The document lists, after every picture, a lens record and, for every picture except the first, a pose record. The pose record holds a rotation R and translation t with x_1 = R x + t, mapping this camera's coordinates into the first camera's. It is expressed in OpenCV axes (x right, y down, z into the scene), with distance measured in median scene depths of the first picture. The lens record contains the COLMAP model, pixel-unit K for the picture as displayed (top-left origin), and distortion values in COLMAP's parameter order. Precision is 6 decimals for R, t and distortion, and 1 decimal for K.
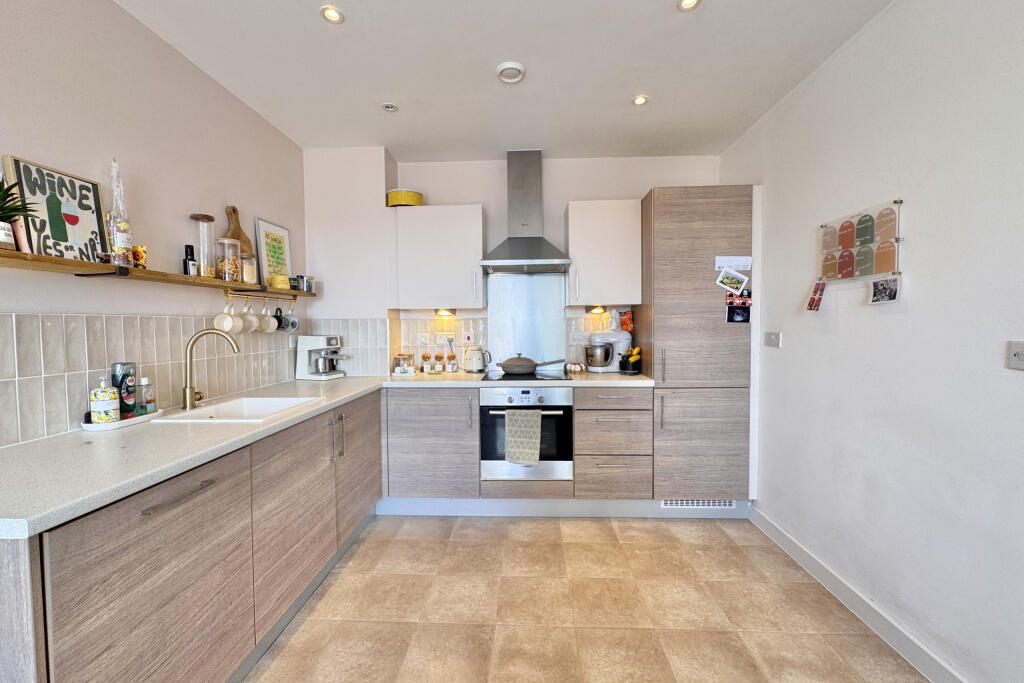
lens RADIAL K [[409.4, 0, 511.4], [0, 409.4, 339.9], [0, 0, 1]] dist [-0.001209, -0.000096]
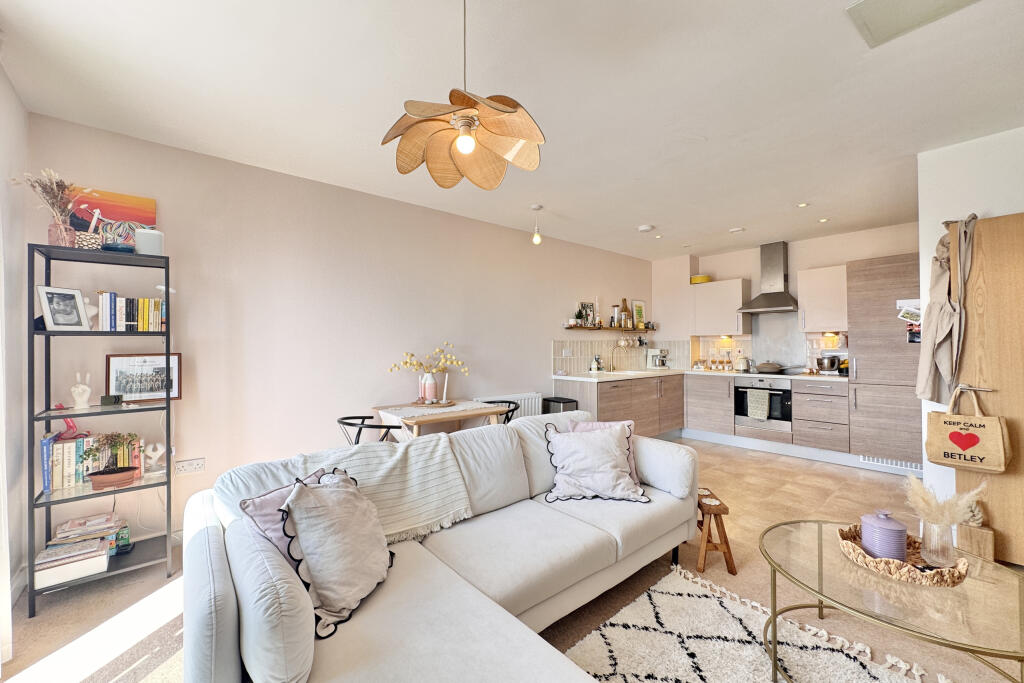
lens RADIAL K [[409.4, 0, 511.4], [0, 409.4, 339.9], [0, 0, 1]] dist [-0.001209, -0.000096]
pose [[0.678425, -0.004458, -0.734657, 0.644728], [-0.028767, 0.999054, -0.032627, 0.038586], [0.734107, 0.043269, 0.677654, -1.112583]]
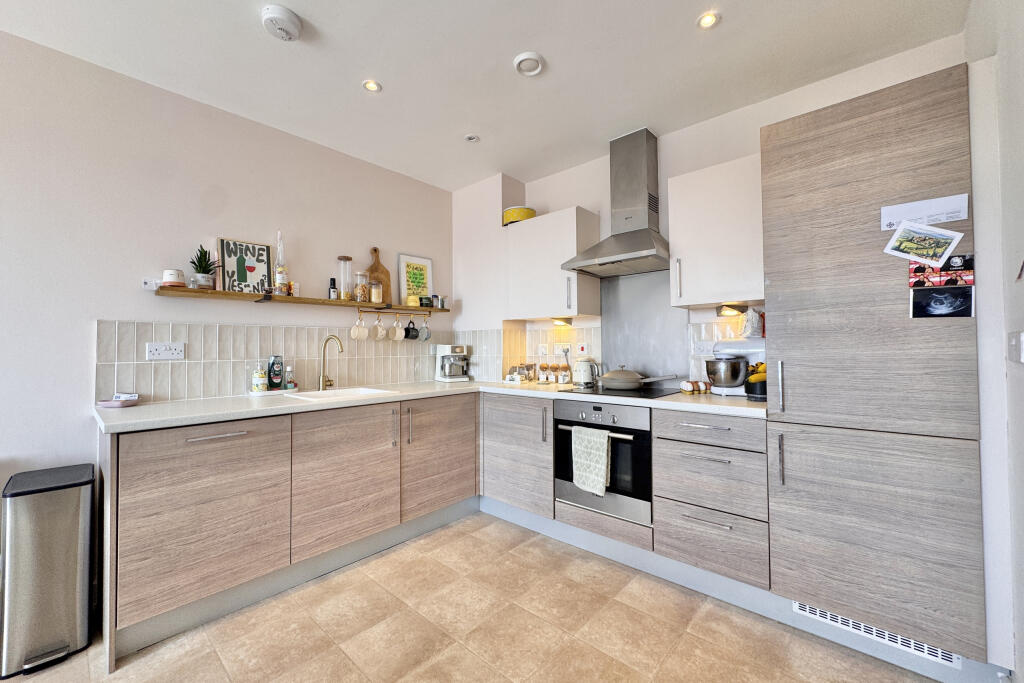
lens RADIAL K [[409.4, 0, 511.4], [0, 409.4, 339.9], [0, 0, 1]] dist [-0.001209, -0.000096]
pose [[0.772829, -0.008774, -0.634554, 0.458600], [-0.024065, 0.998780, -0.043120, 0.025192], [0.634158, 0.048595, 0.771675, 0.216265]]
